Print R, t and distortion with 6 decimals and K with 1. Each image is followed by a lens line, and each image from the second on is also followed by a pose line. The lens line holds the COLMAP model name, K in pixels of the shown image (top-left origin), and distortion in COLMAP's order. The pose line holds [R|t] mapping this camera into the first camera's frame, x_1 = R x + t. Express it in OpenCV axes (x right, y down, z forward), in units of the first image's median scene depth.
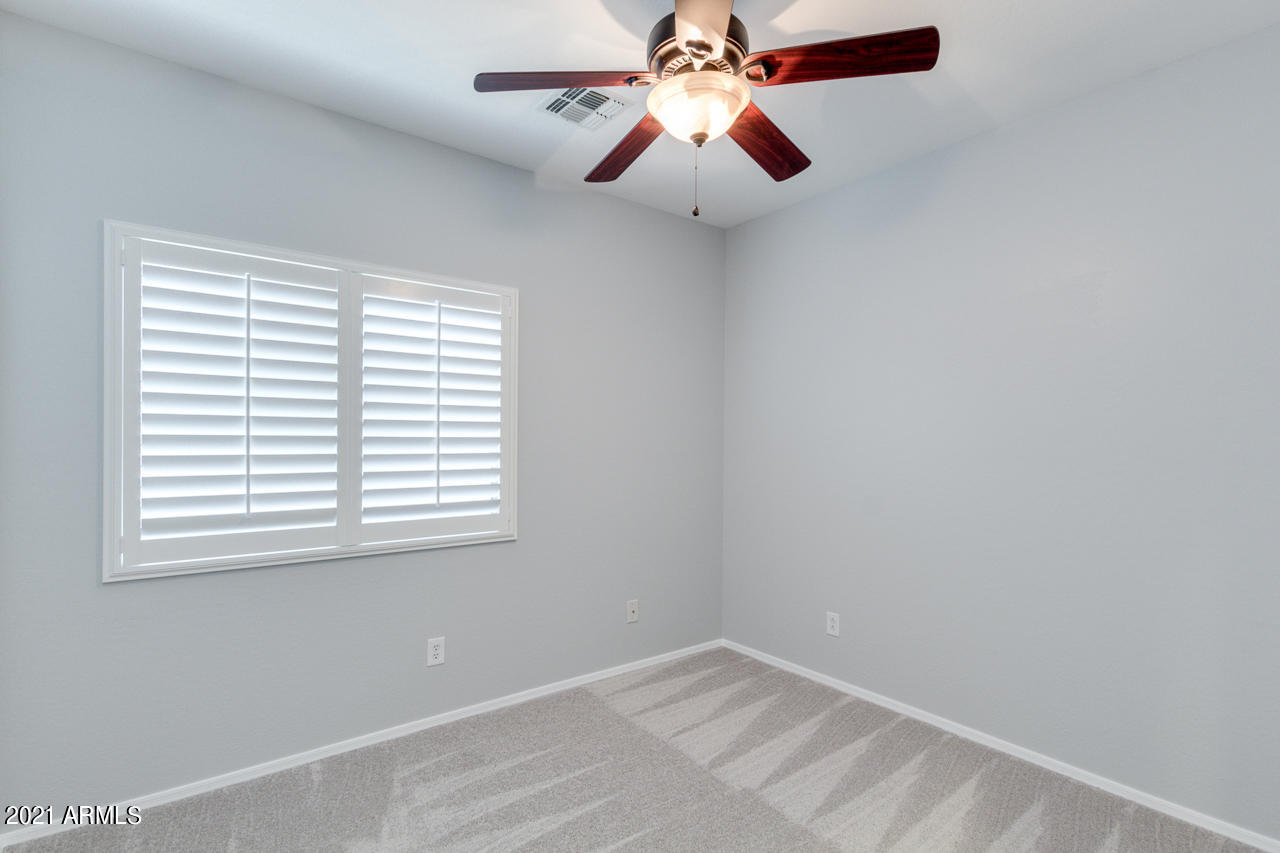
lens RADIAL K [[625.3, 0, 642.7], [0, 625.3, 440.5], [0, 0, 1]] dist [0.018092, -0.005020]
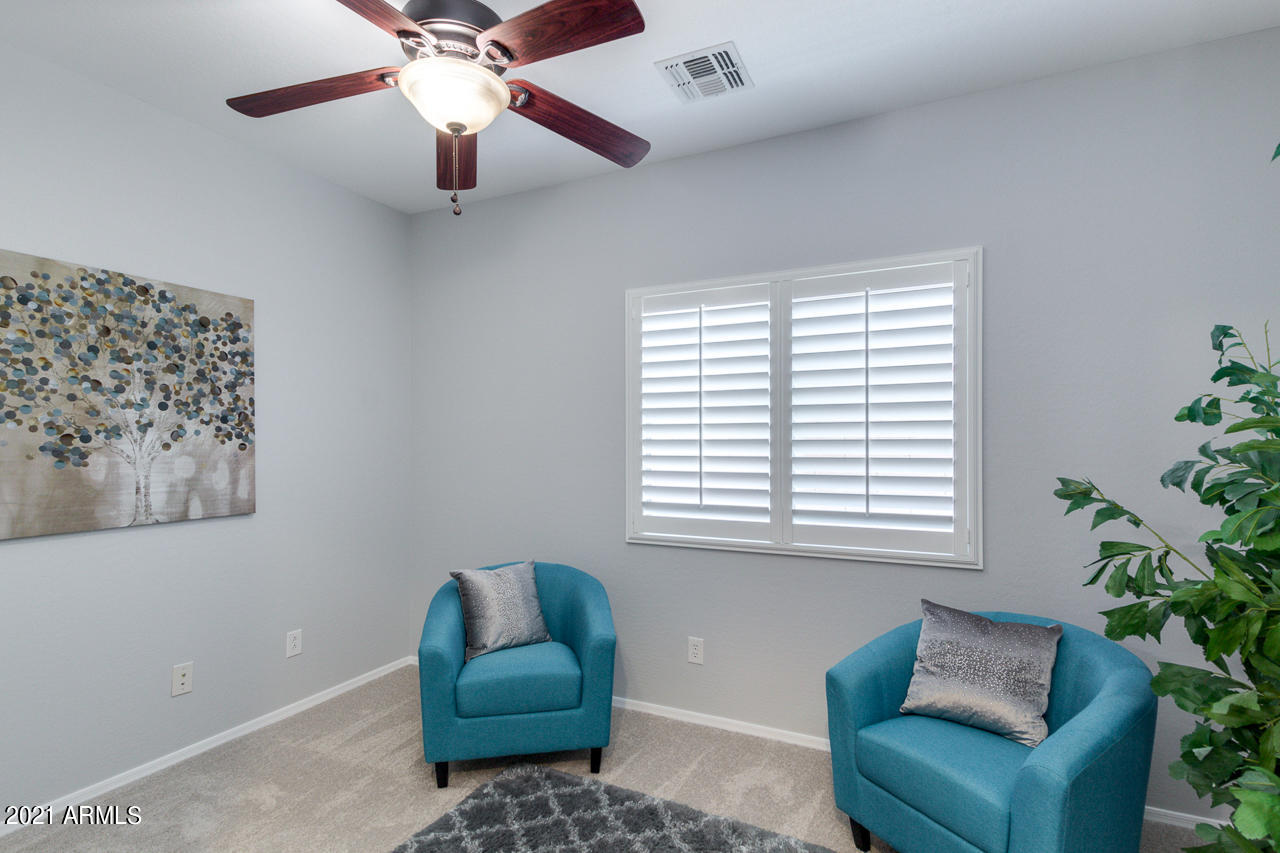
lens RADIAL K [[655.6, 0, 633.8], [0, 655.6, 434.3], [0, 0, 1]] dist [0.000143, -0.000397]
pose [[0.432261, -0.013832, -0.901642, 0.404503], [0.003519, 0.999901, -0.013653, 0.000312], [0.901742, 0.002729, 0.432267, 0.304472]]
